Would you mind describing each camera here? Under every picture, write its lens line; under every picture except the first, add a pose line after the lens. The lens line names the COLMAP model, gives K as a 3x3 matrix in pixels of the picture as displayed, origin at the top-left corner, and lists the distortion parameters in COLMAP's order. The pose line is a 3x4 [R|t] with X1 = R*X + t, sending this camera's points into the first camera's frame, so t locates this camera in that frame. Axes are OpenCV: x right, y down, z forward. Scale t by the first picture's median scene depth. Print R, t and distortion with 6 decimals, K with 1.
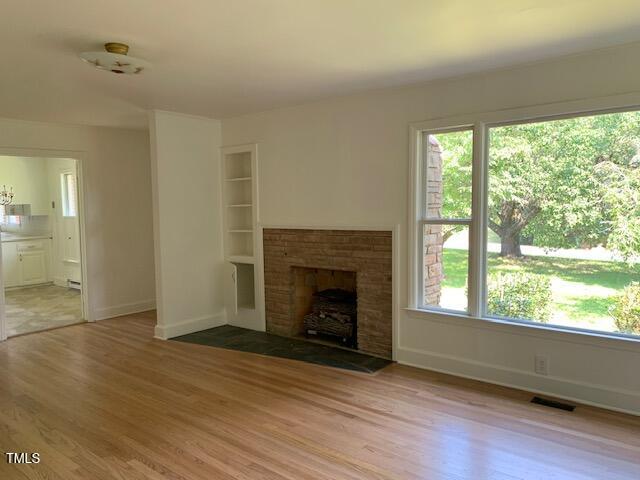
lens RADIAL K [[490.9, 0, 317.0], [0, 490.9, 245.1], [0, 0, 1]] dist [0.059397, -0.104627]
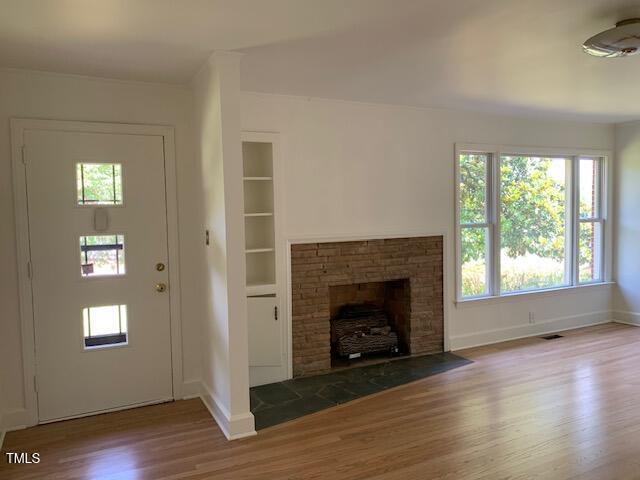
lens RADIAL K [[487.7, 0, 320.7], [0, 487.7, 236.0], [0, 0, 1]] dist [0.041442, -0.095411]
pose [[0.411440, -0.035557, 0.910743, -0.903706], [0.089632, 0.995974, -0.001608, -0.046852], [-0.907019, 0.082293, 0.412971, 0.730090]]
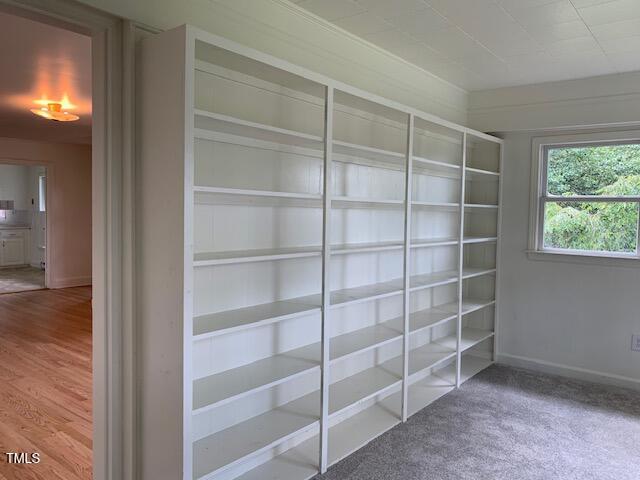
lens RADIAL K [[495.2, 0, 319.2], [0, 495.2, 227.7], [0, 0, 1]] dist [0.006306, -0.001830]
pose [[0.999755, 0.019838, 0.009858, 0.306736], [-0.019340, 0.998644, -0.048335, 0.053009], [-0.010804, 0.048133, 0.998783, -0.433735]]
